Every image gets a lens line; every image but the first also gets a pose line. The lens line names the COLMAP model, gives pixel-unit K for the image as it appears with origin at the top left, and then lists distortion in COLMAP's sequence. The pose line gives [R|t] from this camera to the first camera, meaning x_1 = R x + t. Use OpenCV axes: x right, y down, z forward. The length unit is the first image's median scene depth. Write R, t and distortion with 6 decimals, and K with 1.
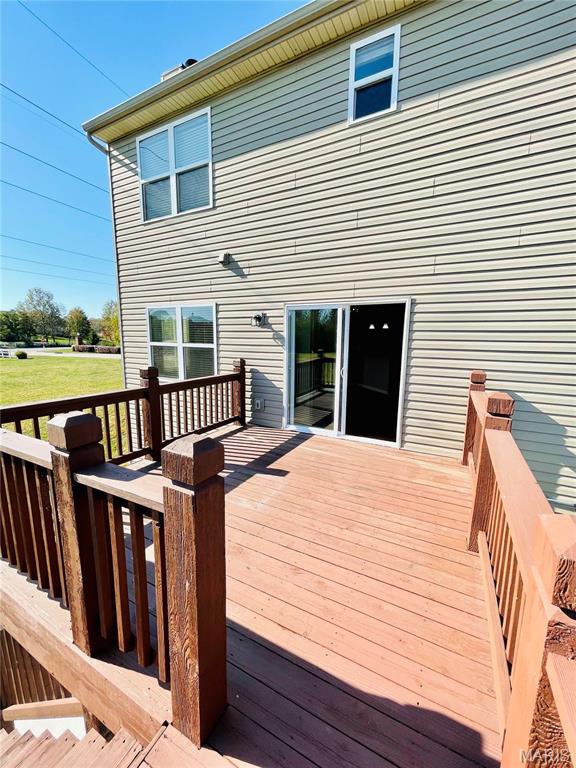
lens RADIAL K [[309.5, 0, 288.0], [0, 309.5, 384.0], [0, 0, 1]] dist [-0.001909, -0.000229]
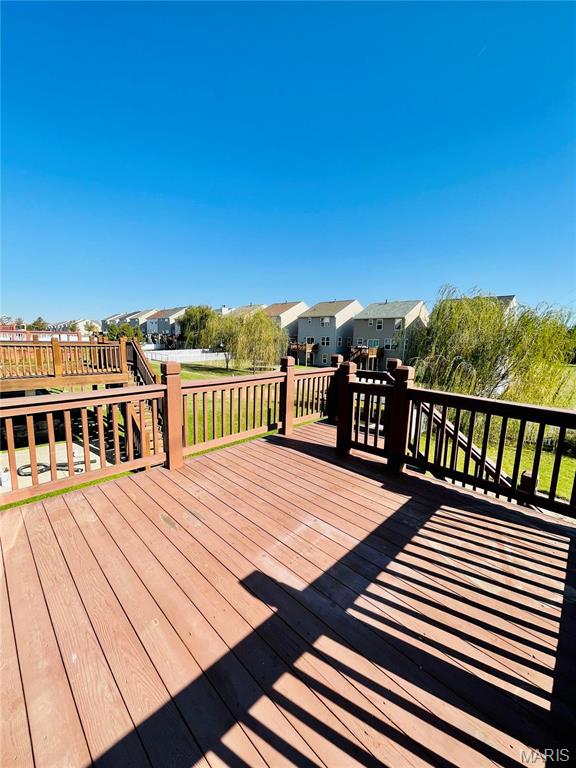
lens RADIAL K [[309.5, 0, 288.0], [0, 309.5, 384.0], [0, 0, 1]] dist [-0.001909, -0.000229]
pose [[-0.961406, -0.080446, 0.263110, -0.190581], [-0.007269, 0.963392, 0.267997, -0.186859], [-0.275037, 0.255742, -0.926796, 1.418500]]
